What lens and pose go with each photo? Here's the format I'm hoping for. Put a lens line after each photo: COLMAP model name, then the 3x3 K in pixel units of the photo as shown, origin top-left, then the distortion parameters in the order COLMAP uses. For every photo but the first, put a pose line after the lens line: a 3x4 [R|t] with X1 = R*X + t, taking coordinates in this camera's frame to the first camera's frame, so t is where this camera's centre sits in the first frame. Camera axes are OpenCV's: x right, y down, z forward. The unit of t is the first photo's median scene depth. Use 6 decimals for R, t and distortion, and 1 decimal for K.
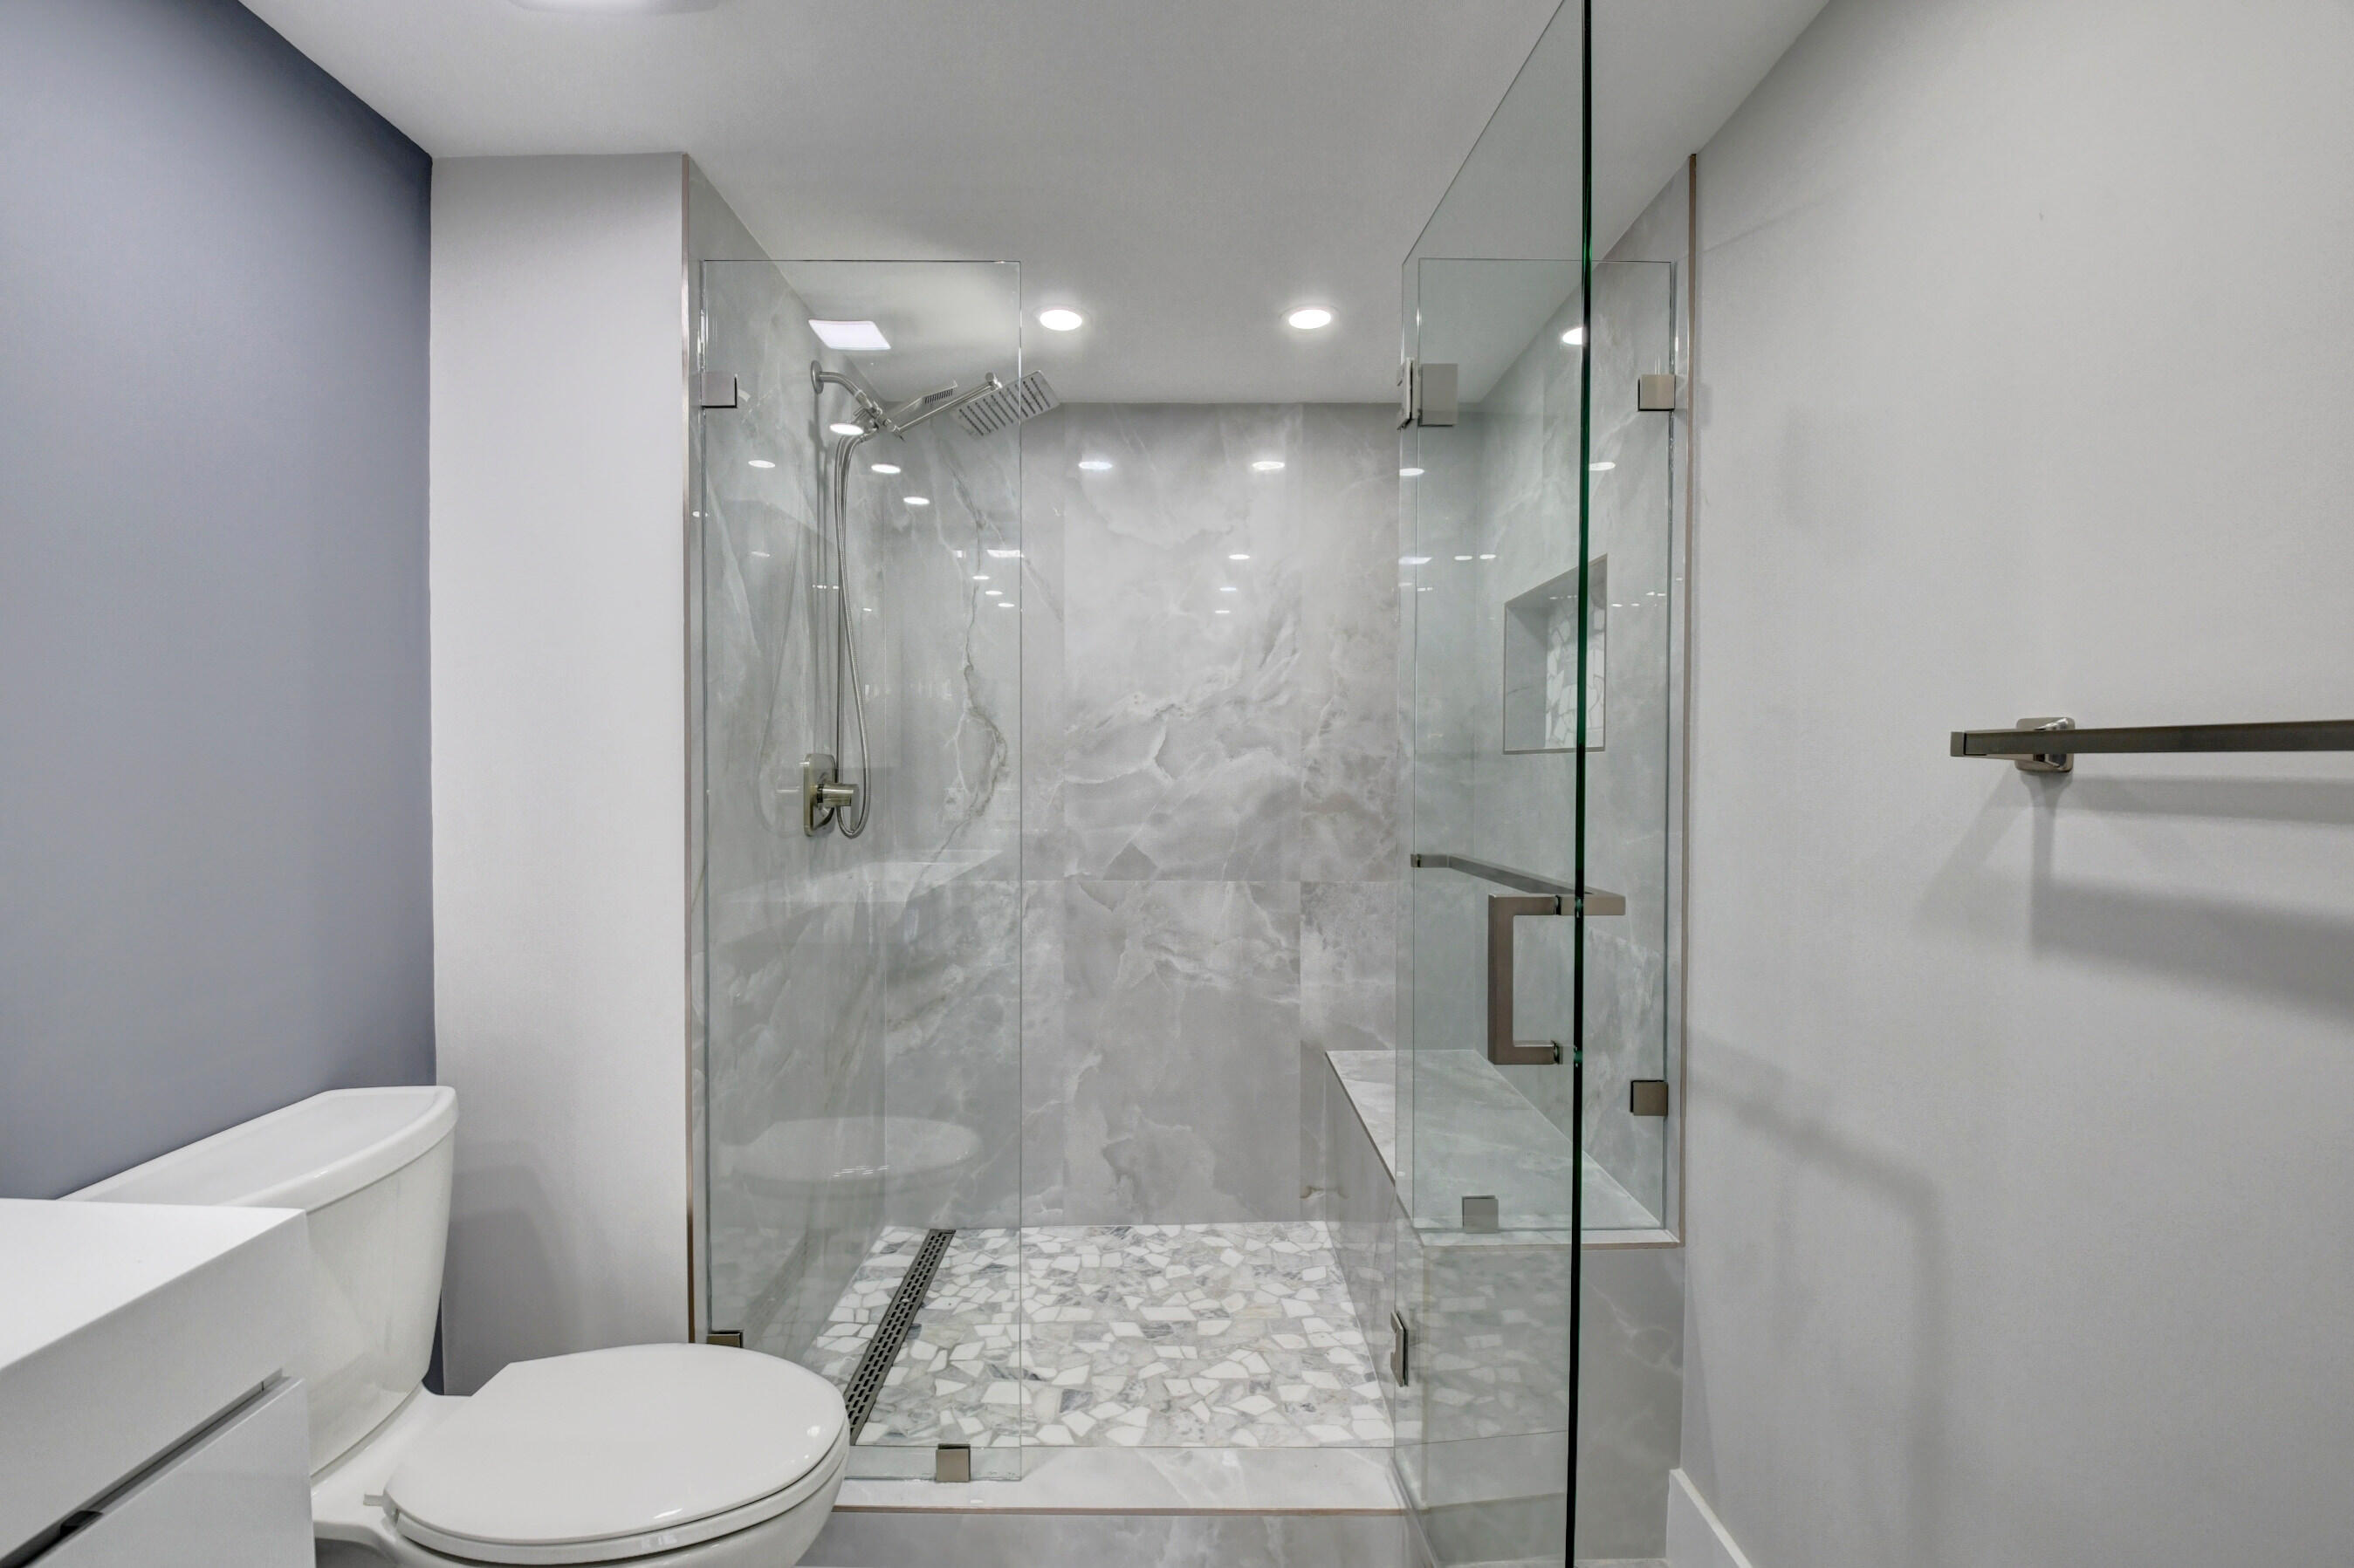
lens RADIAL K [[1045.2, 0, 1177.0], [0, 1045.2, 784.0], [0, 0, 1]] dist [0.016309, -0.028870]
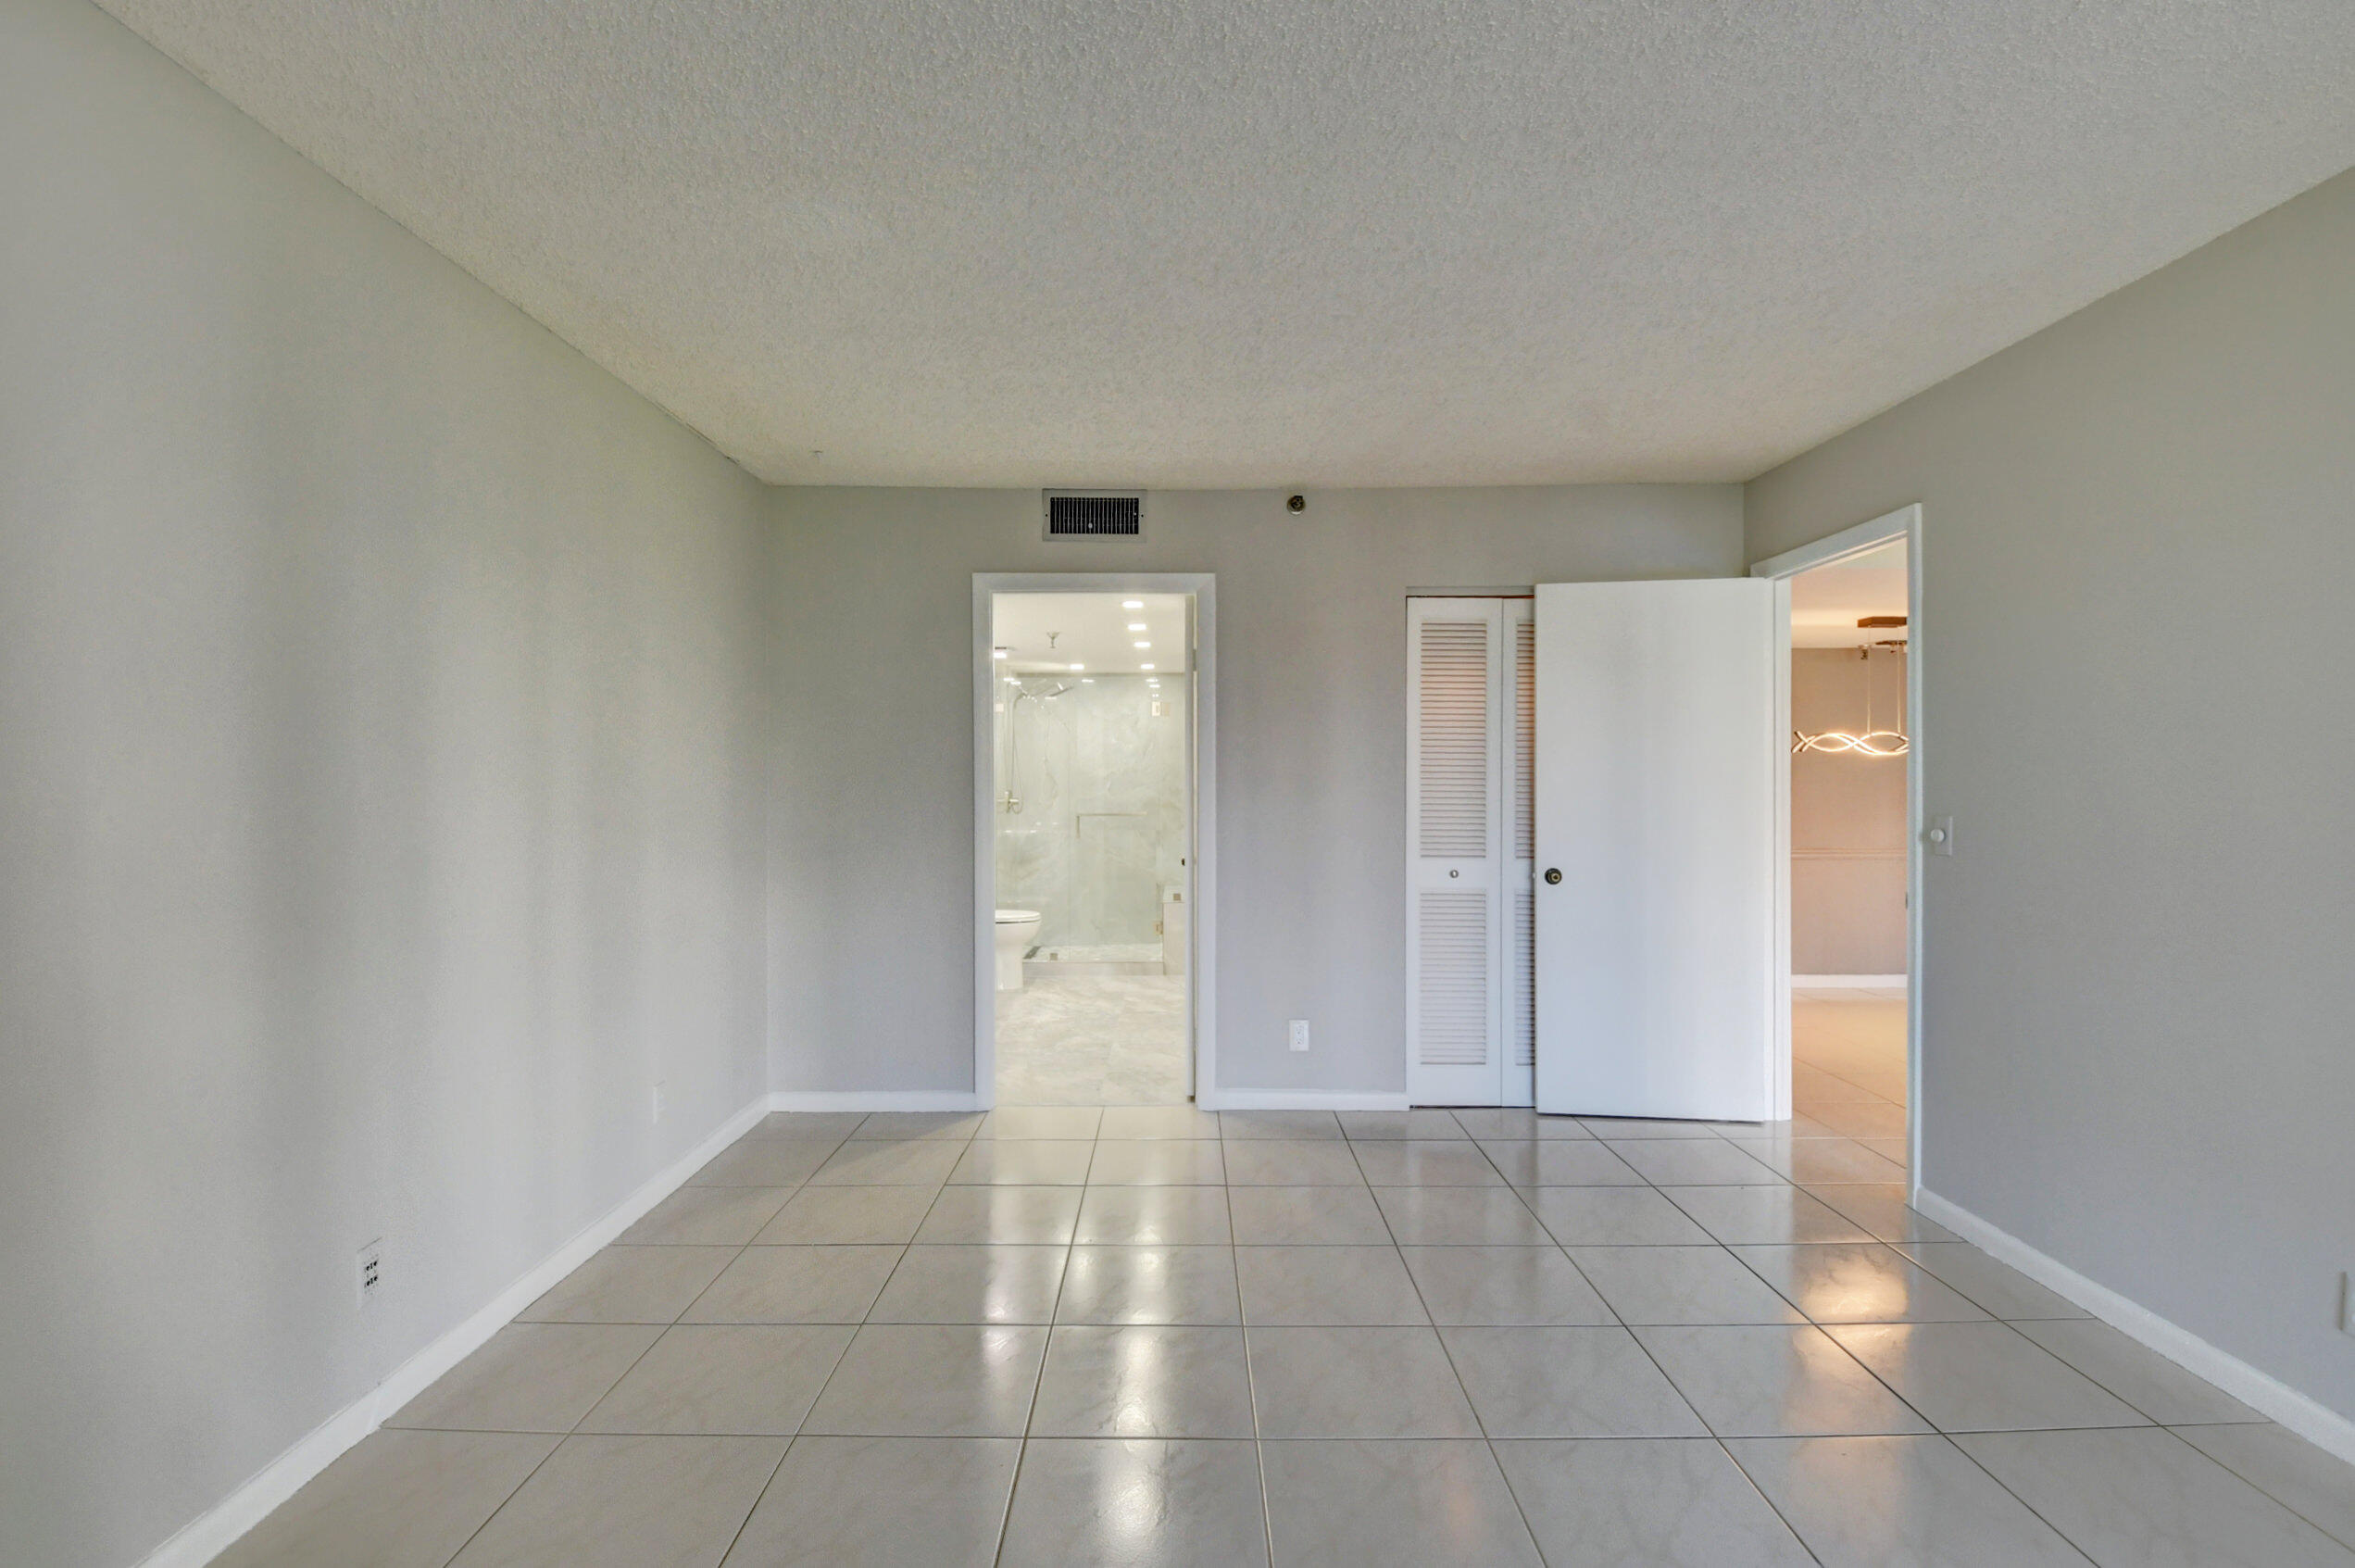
lens RADIAL K [[1071.9, 0, 1161.8], [0, 1071.9, 786.8], [0, 0, 1]] dist [0.032844, -0.038684]
pose [[0.999867, -0.005134, -0.015469, 0.197624], [0.004943, 0.999912, -0.012346, 0.006524], [0.015531, 0.012268, 0.999804, -2.240323]]
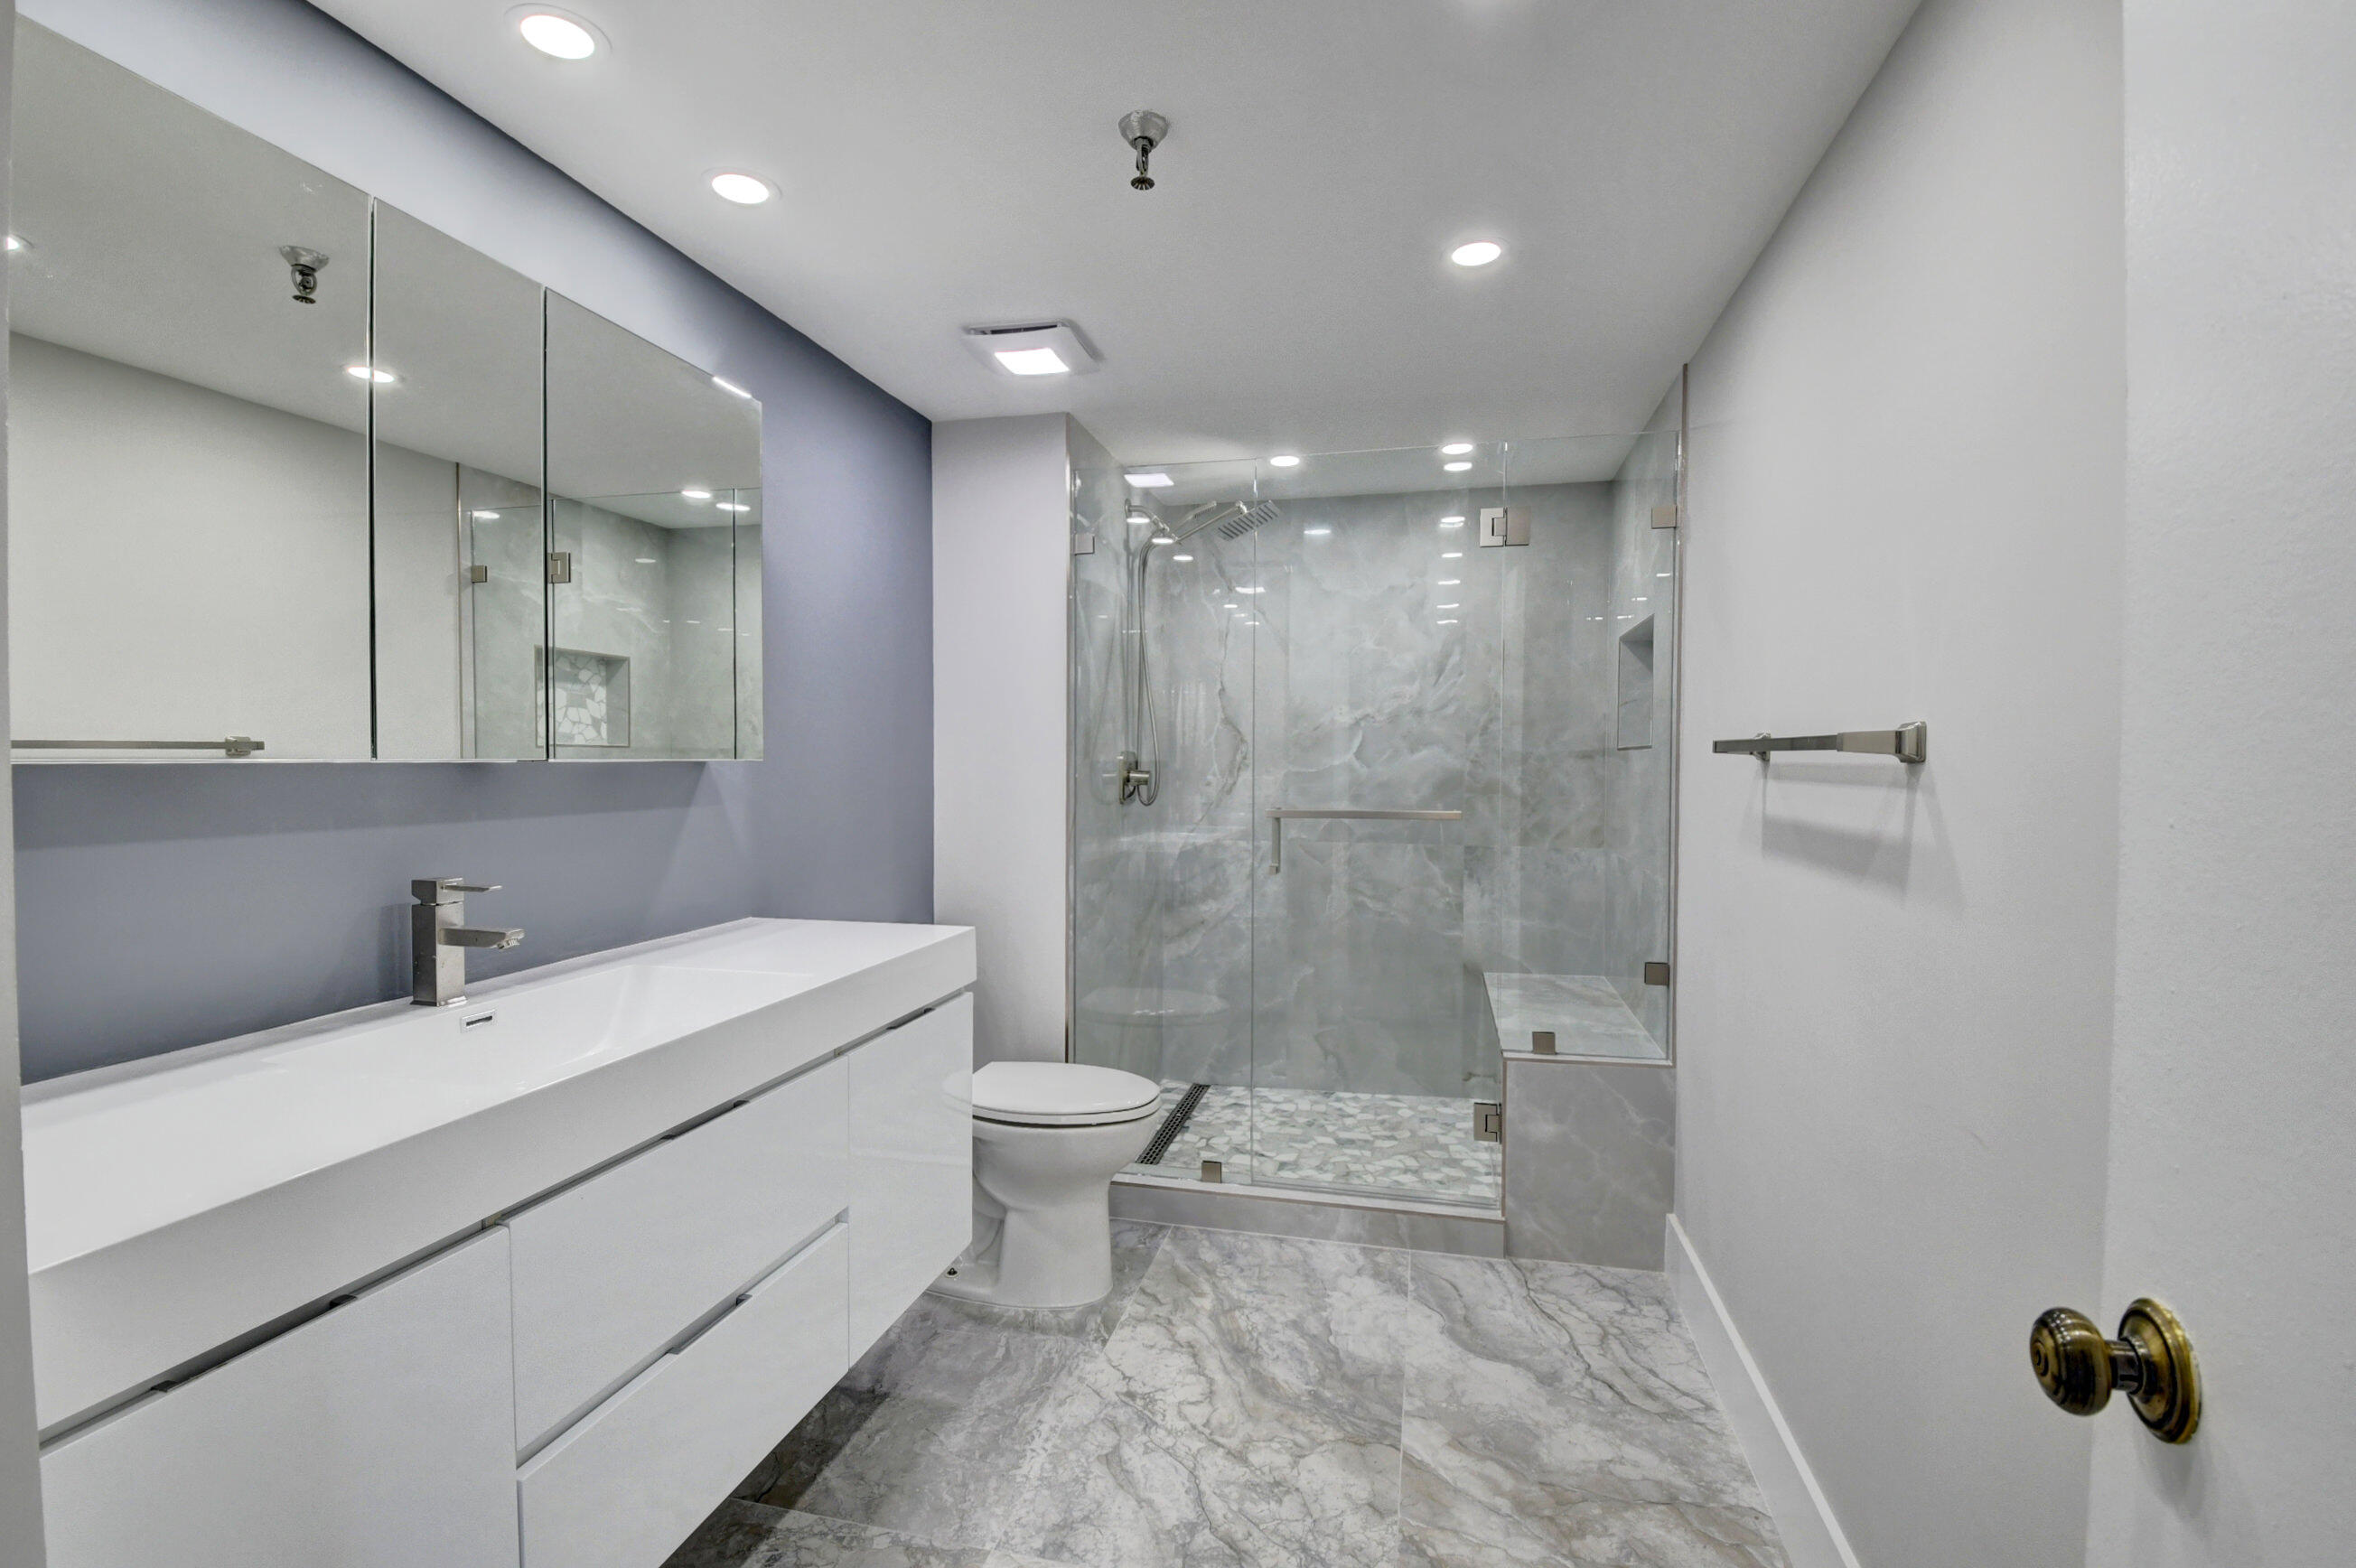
lens RADIAL K [[1072.3, 0, 1162.3], [0, 1072.3, 786.8], [0, 0, 1]] dist [0.032844, -0.038684]
pose [[0.969664, 0.006961, -0.244343, 0.085043], [-0.005395, 0.999960, 0.007076, 0.010970], [0.244383, -0.005543, 0.969663, -0.462530]]
